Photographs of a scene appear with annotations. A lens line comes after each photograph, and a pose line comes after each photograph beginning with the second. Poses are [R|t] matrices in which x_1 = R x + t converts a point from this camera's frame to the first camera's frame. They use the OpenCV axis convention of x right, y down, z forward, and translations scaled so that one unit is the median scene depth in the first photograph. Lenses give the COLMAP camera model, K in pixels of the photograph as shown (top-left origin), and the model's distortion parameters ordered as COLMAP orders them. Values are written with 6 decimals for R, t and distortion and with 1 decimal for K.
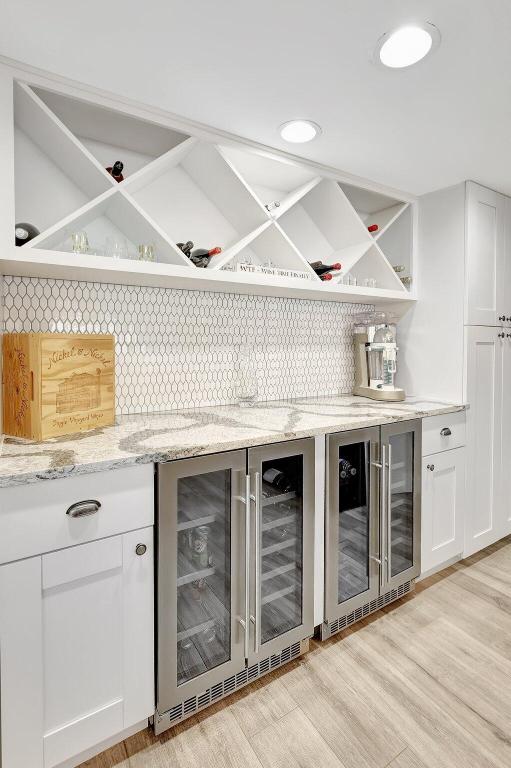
lens RADIAL K [[358.6, 0, 234.8], [0, 358.6, 351.0], [0, 0, 1]] dist [0.003716, 0.001968]
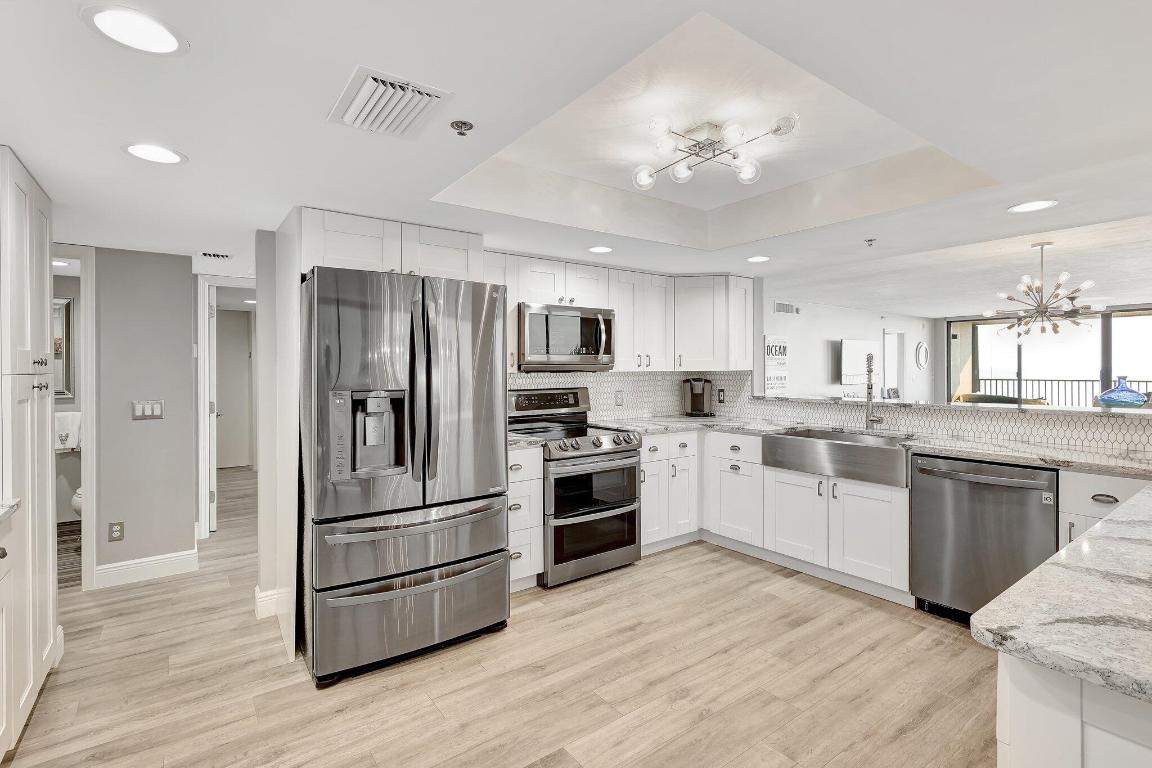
lens RADIAL K [[537.9, 0, 574.9], [0, 537.9, 371.9], [0, 0, 1]] dist [0.003716, 0.001968]
pose [[-0.089847, 0.000133, 0.995956, -0.558220], [0.020626, 0.999786, 0.001727, -0.084424], [-0.995742, 0.020698, -0.089831, 0.147036]]
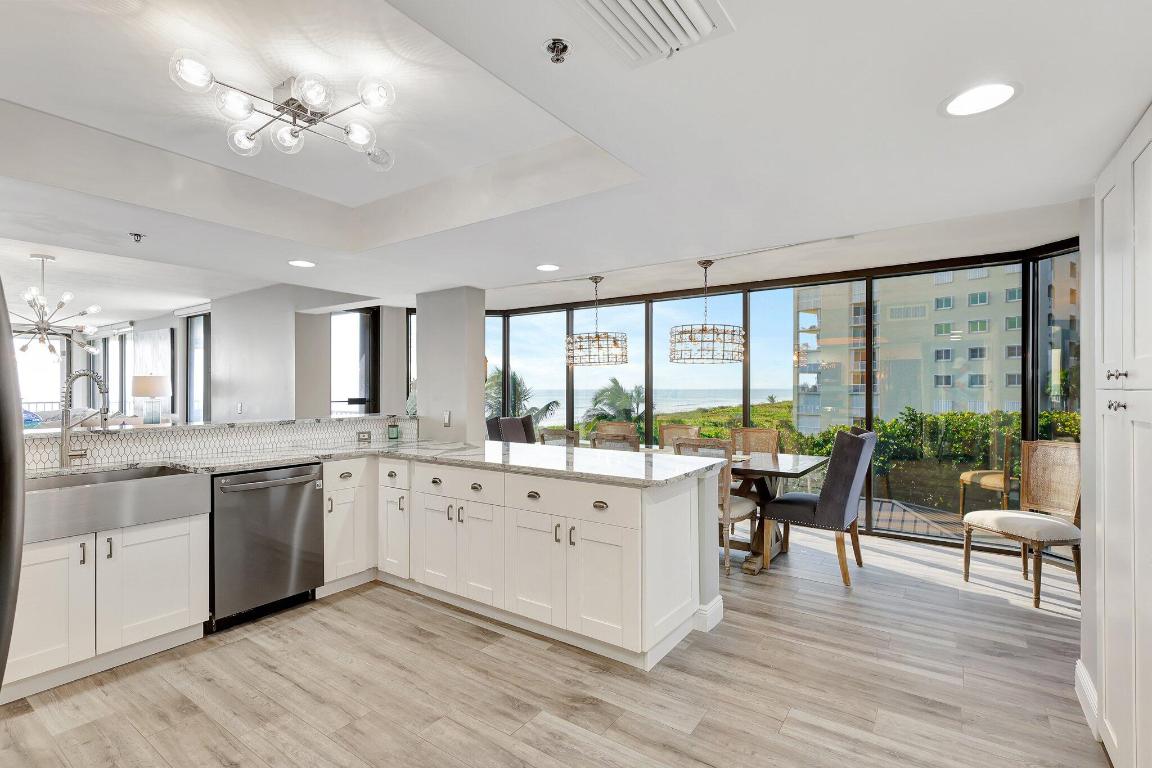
lens RADIAL K [[537.9, 0, 576.5], [0, 537.9, 387.6], [0, 0, 1]] dist [0.003716, 0.001968]
pose [[-0.913606, 0.004356, -0.406577, 0.980439], [-0.002116, 0.999878, 0.015467, -0.105615], [0.406595, 0.014992, -0.913486, 1.091647]]
